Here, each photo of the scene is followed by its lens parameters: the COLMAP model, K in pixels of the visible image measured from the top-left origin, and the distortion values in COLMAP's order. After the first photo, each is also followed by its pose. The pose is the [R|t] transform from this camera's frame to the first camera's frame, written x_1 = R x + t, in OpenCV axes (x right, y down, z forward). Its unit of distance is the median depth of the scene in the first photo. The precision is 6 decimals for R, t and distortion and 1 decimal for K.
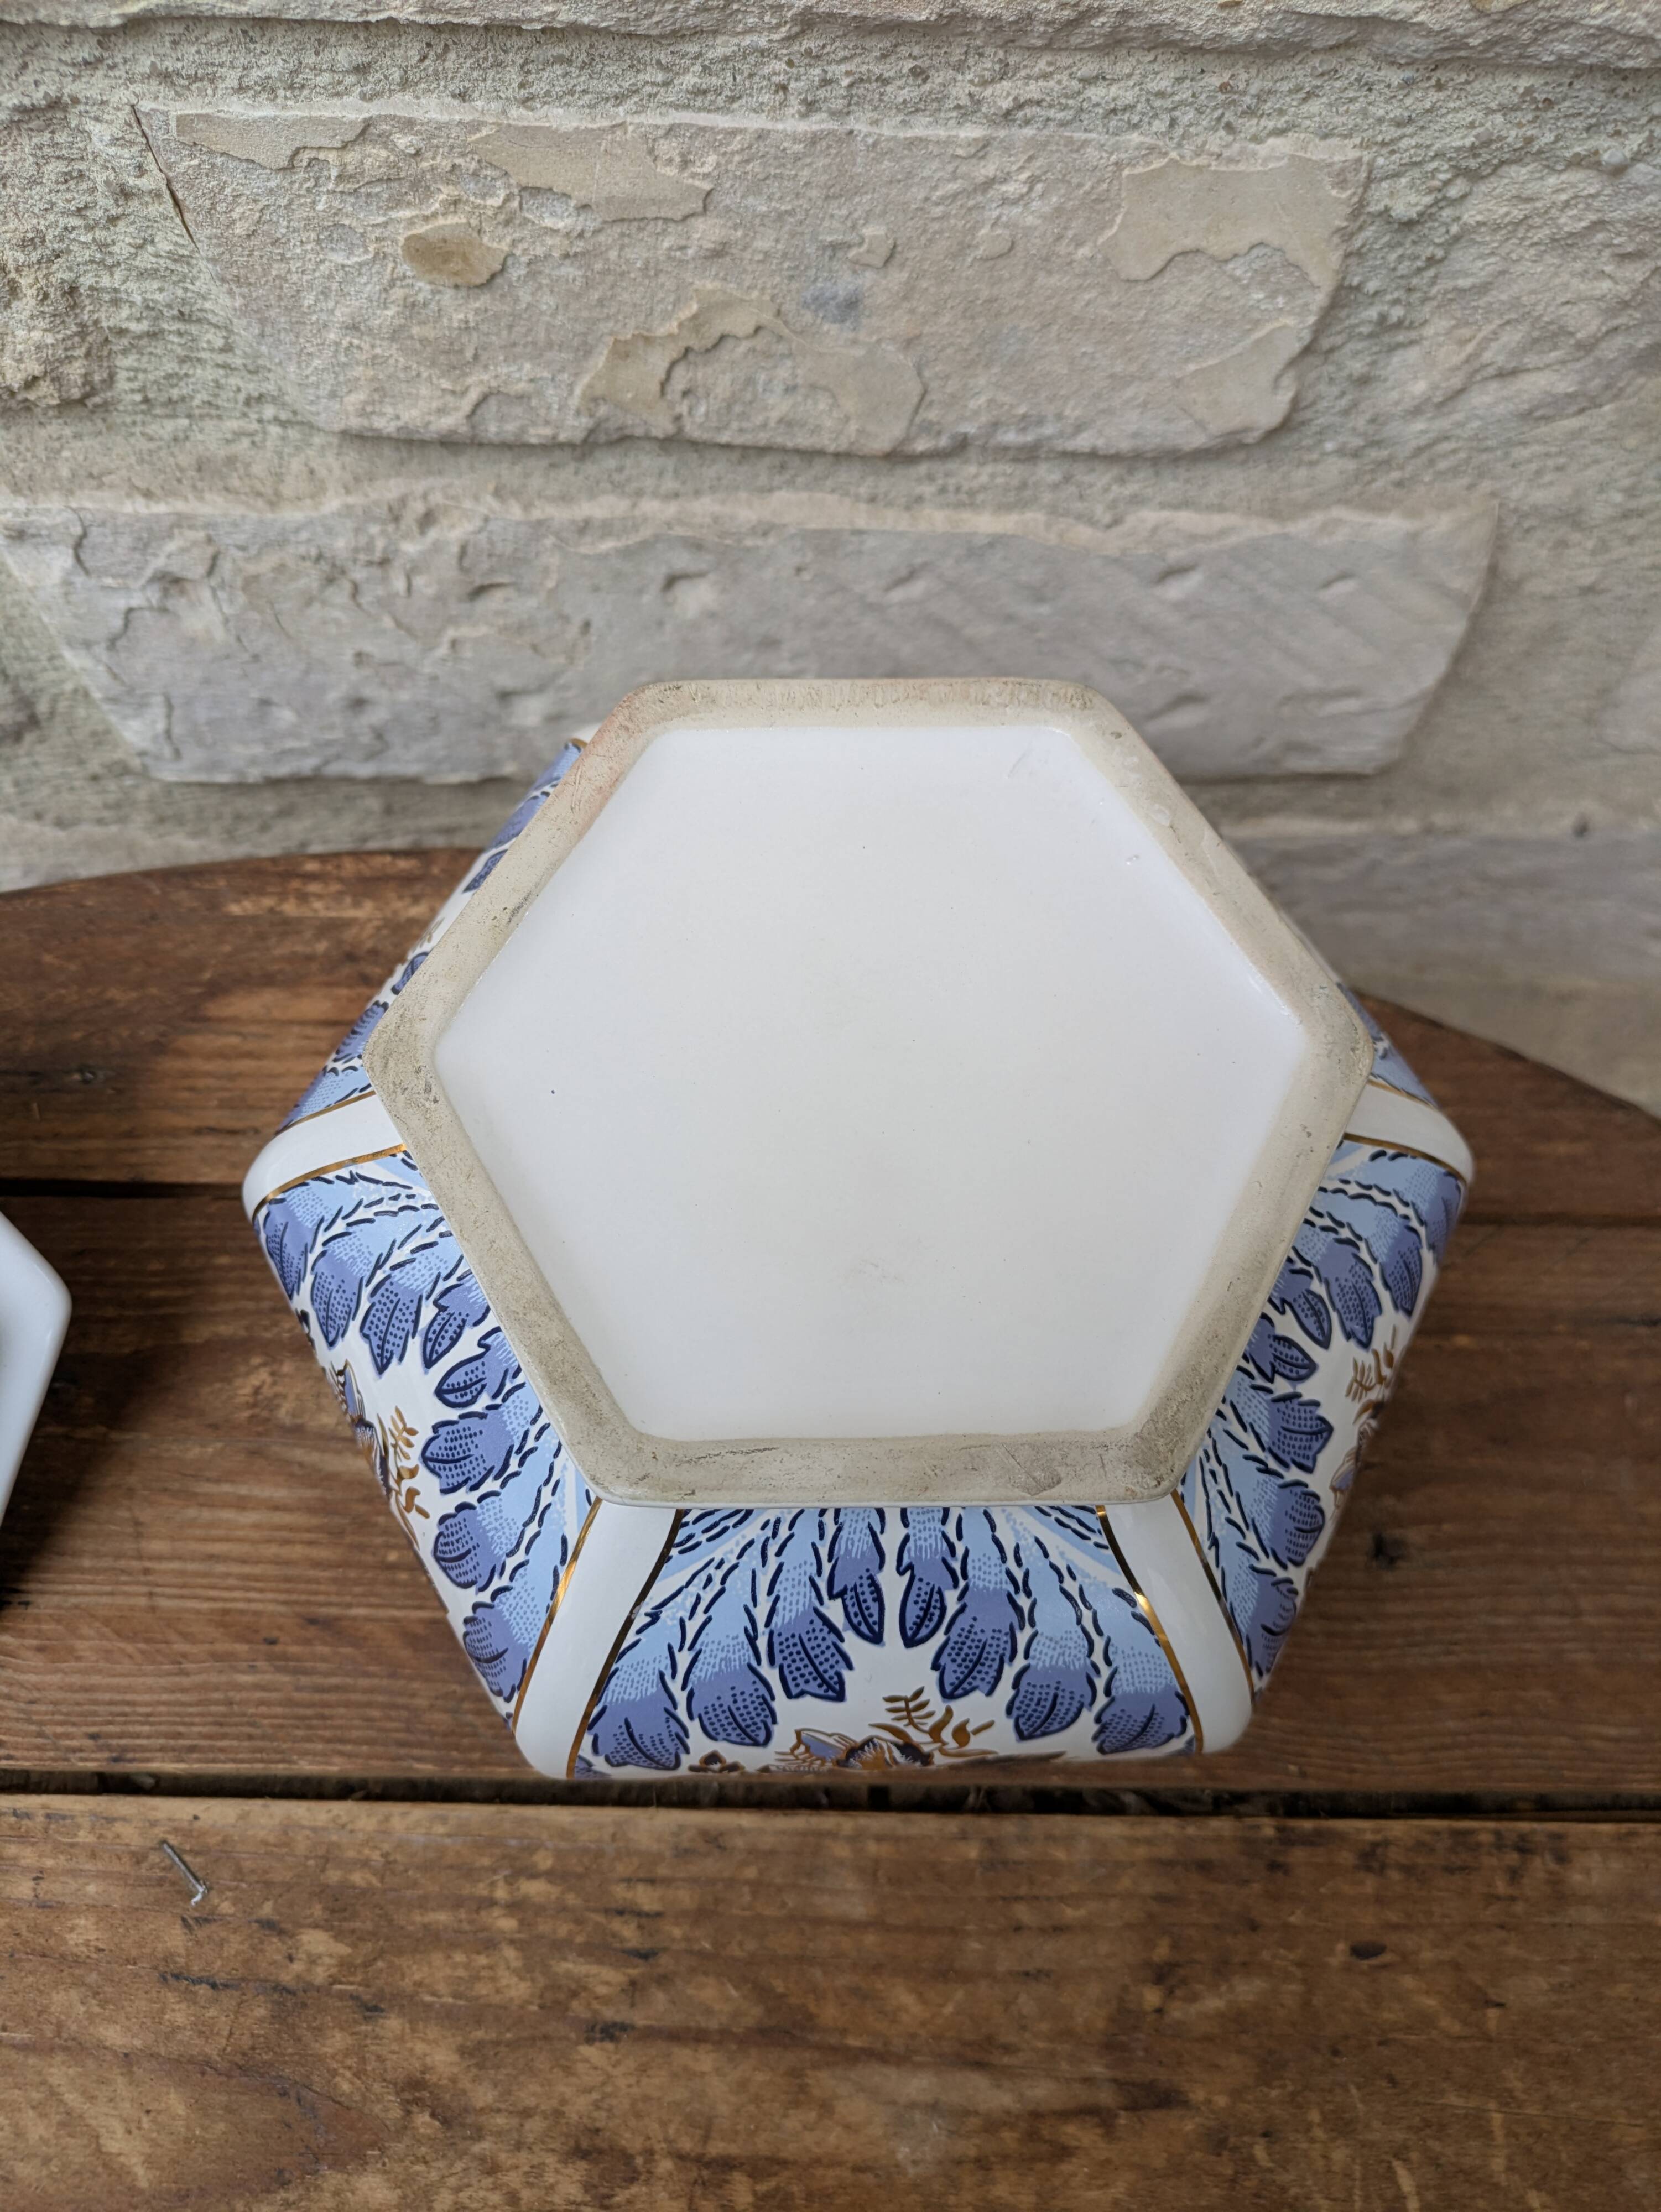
lens RADIAL K [[1705.0, 0, 850.1], [0, 1705.0, 1064.1], [0, 0, 1]] dist [-0.005785, 0.002304]
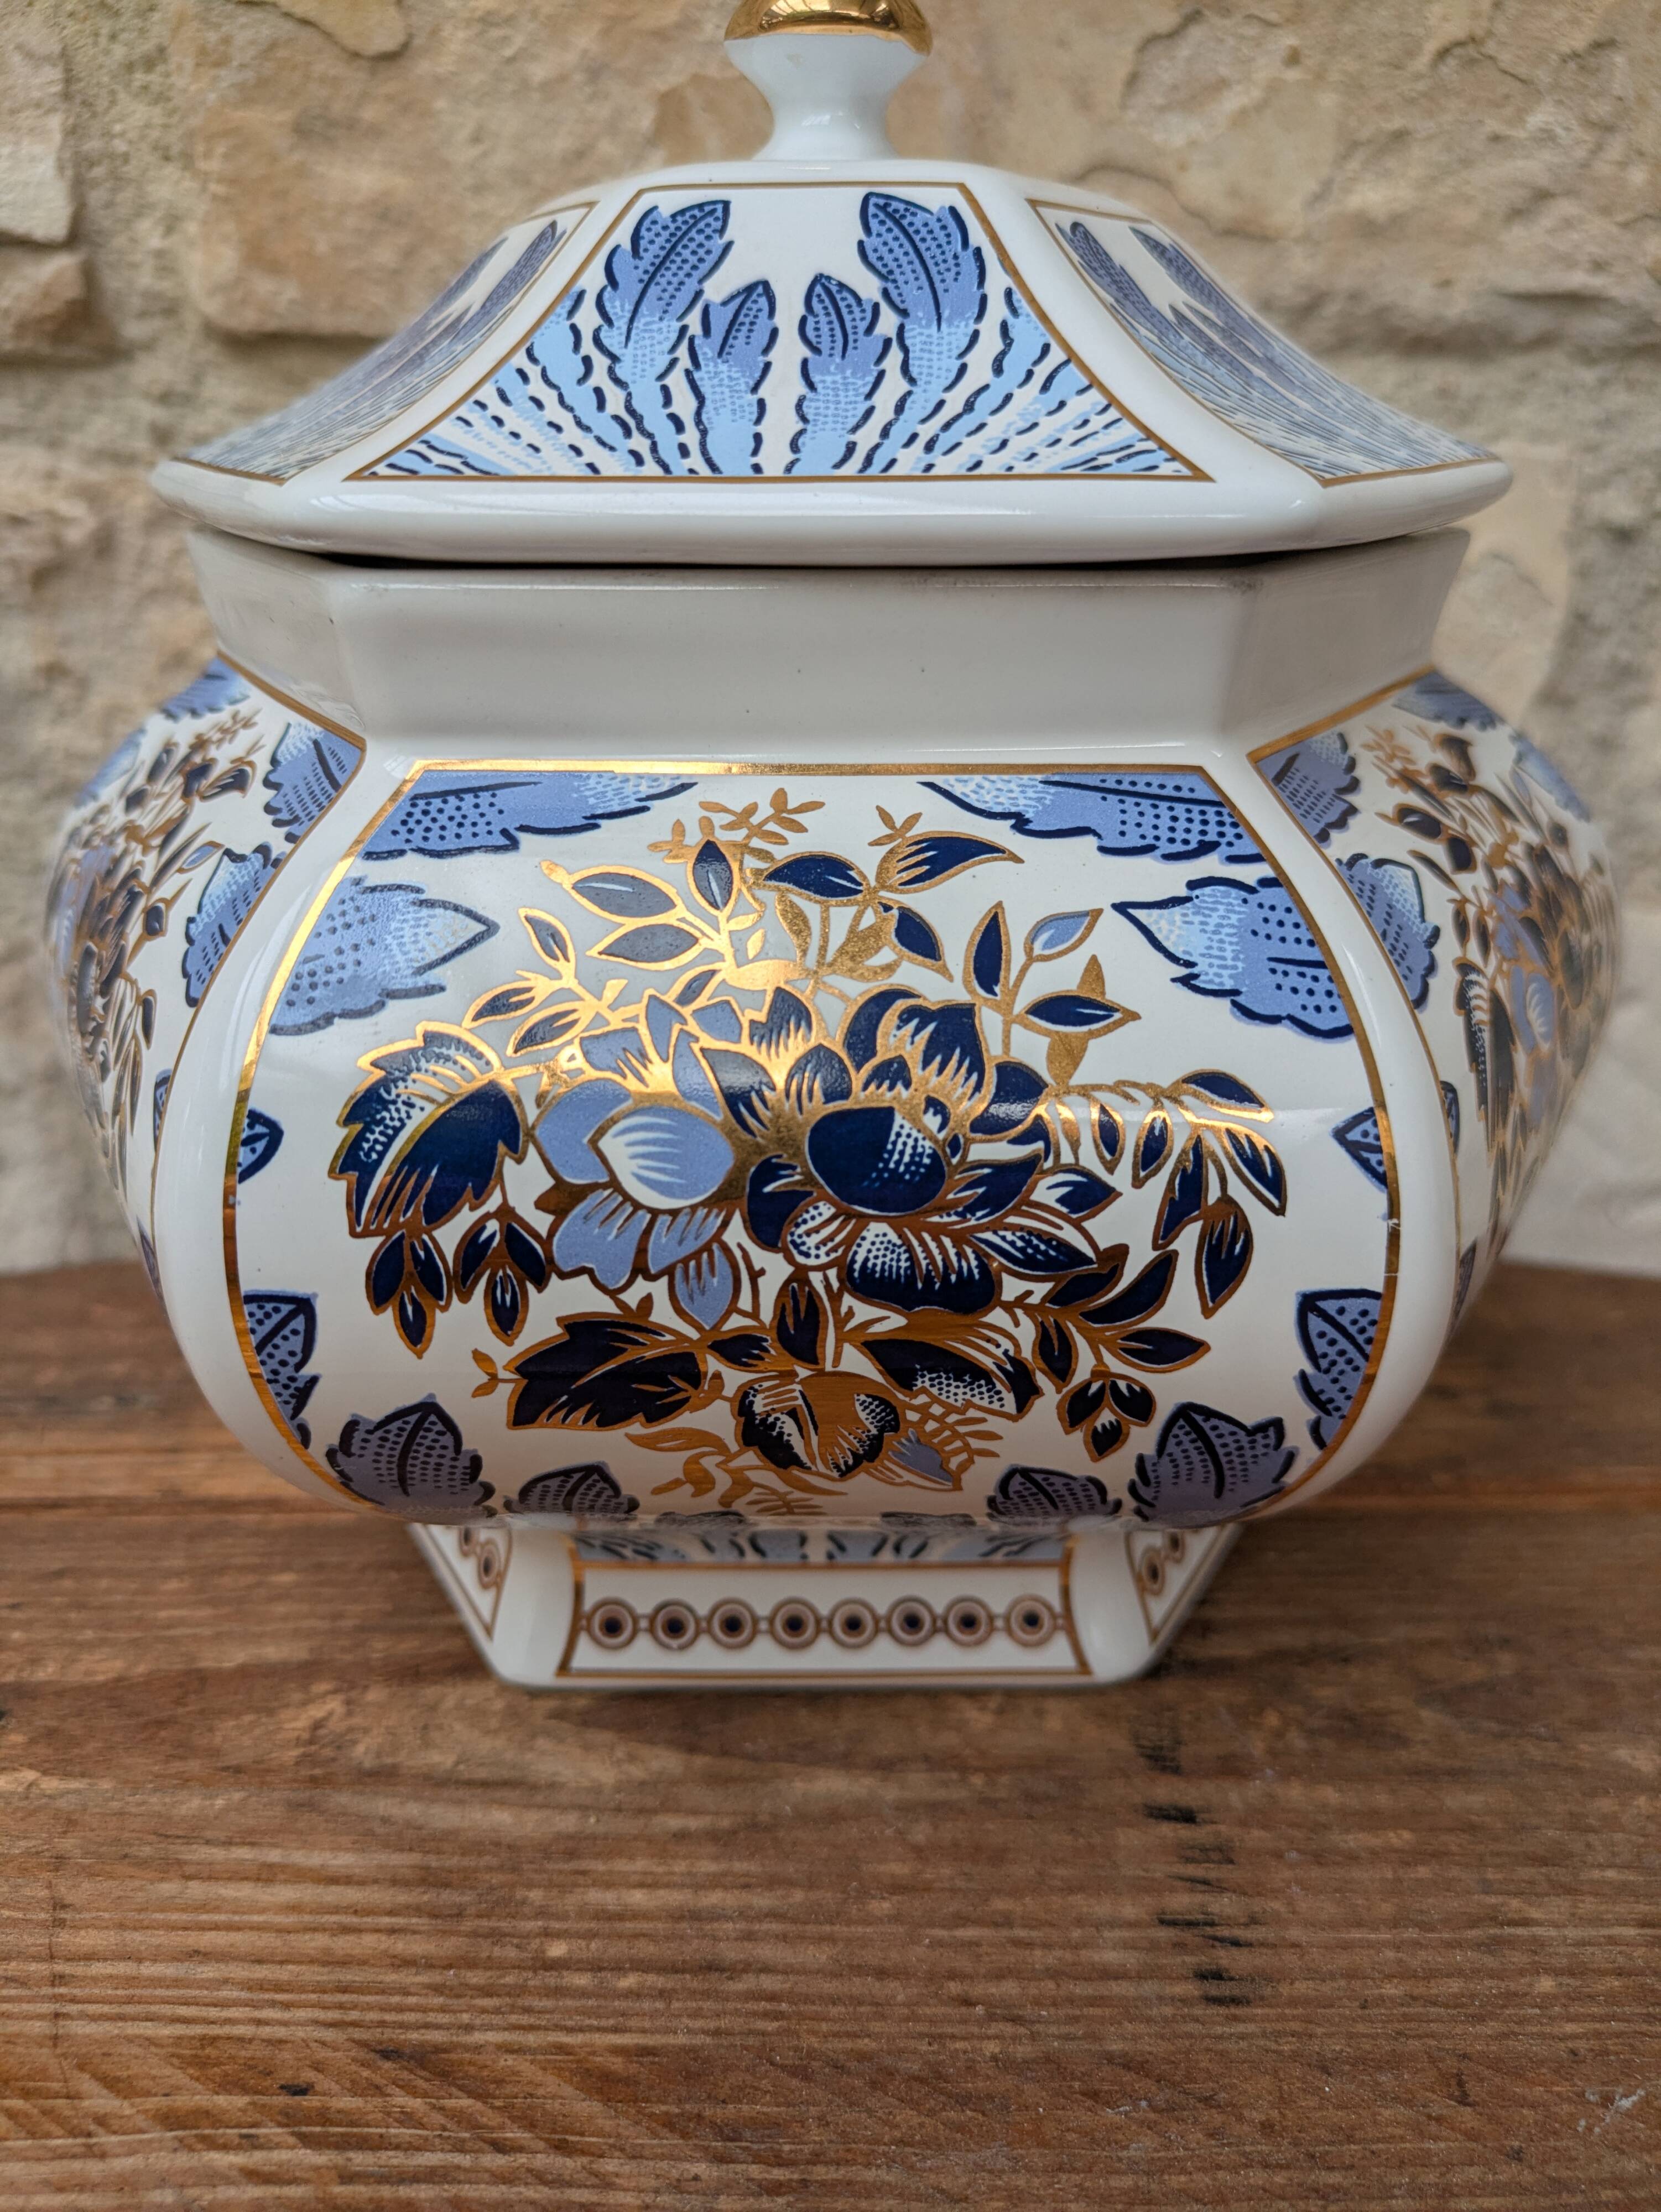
lens RADIAL K [[1718.9, 0, 821.8], [0, 1718.9, 1101.9], [0, 0, 1]] dist [-0.000317, -0.044446]
pose [[0.999449, -0.027827, 0.018067, -0.210608], [0.032469, 0.708408, -0.705056, 0.510622], [0.006821, 0.705254, 0.708922, 0.513092]]
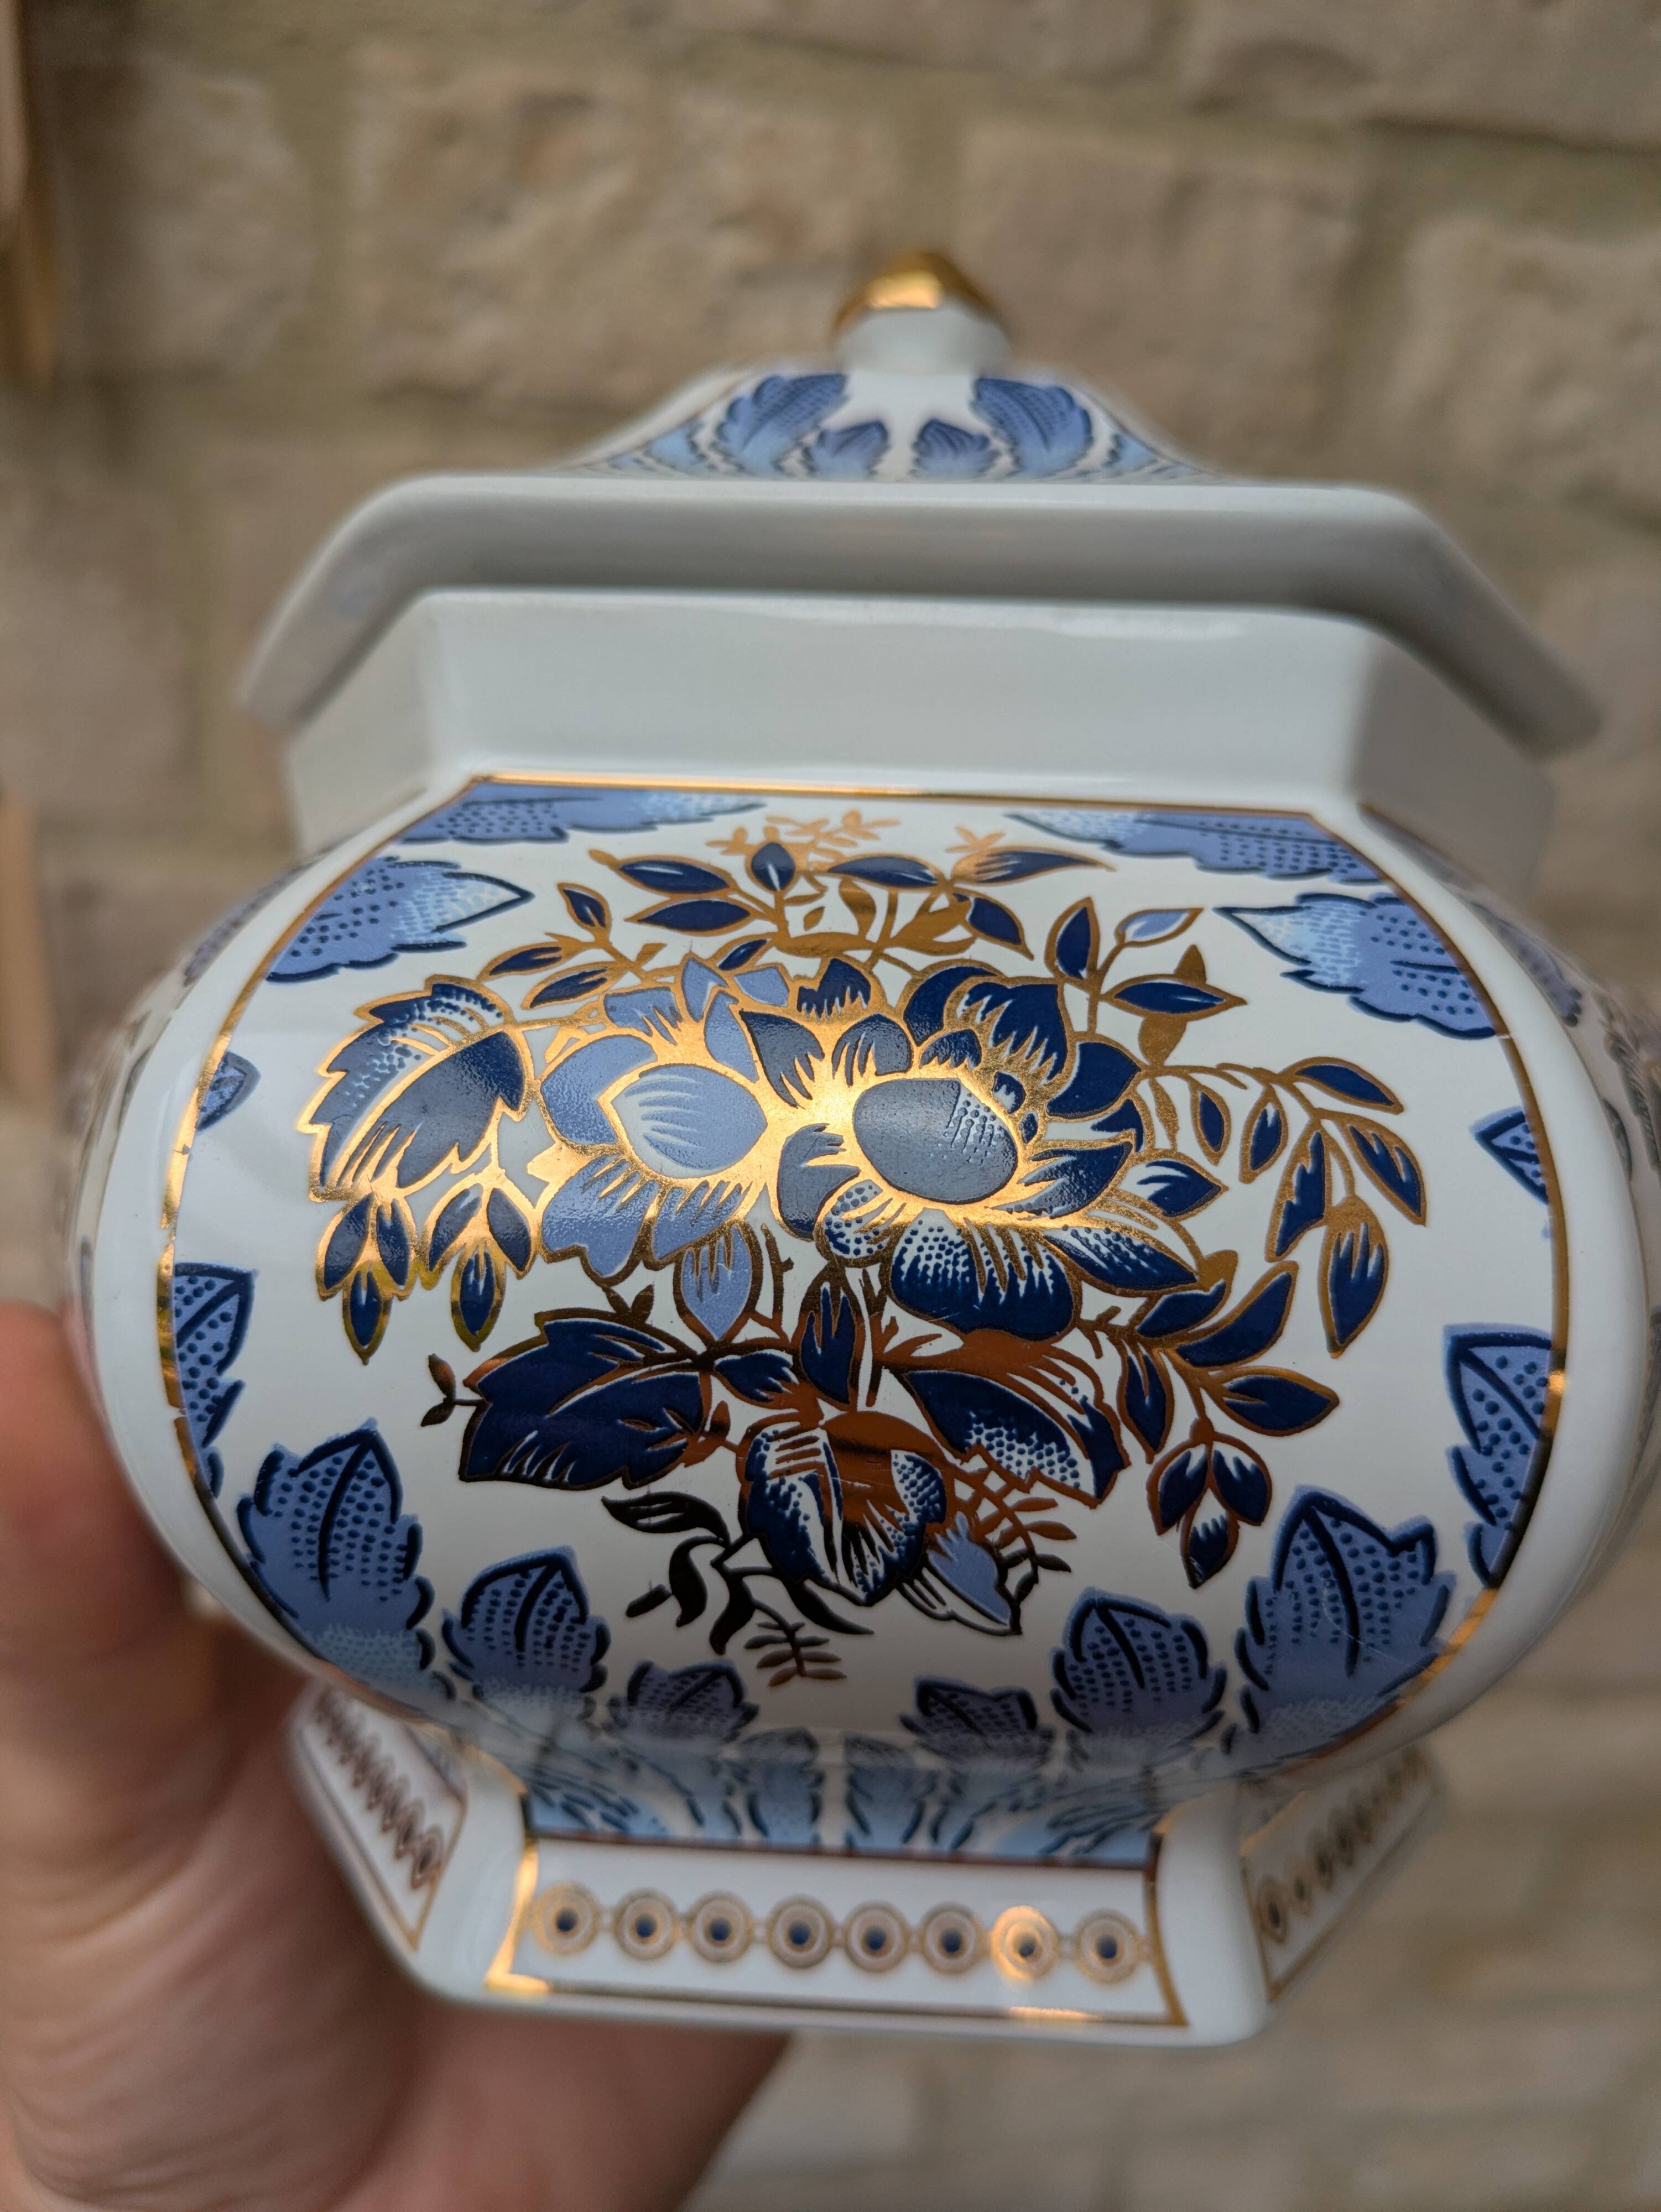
lens RADIAL K [[1736.4, 0, 829.7], [0, 1736.4, 1124.5], [0, 0, 1]] dist [-0.064537, -0.003187]
pose [[0.998753, 0.039495, -0.030529, -0.199835], [-0.043692, 0.395883, -0.917261, 0.556689], [-0.024141, 0.917451, 0.397115, 0.694826]]
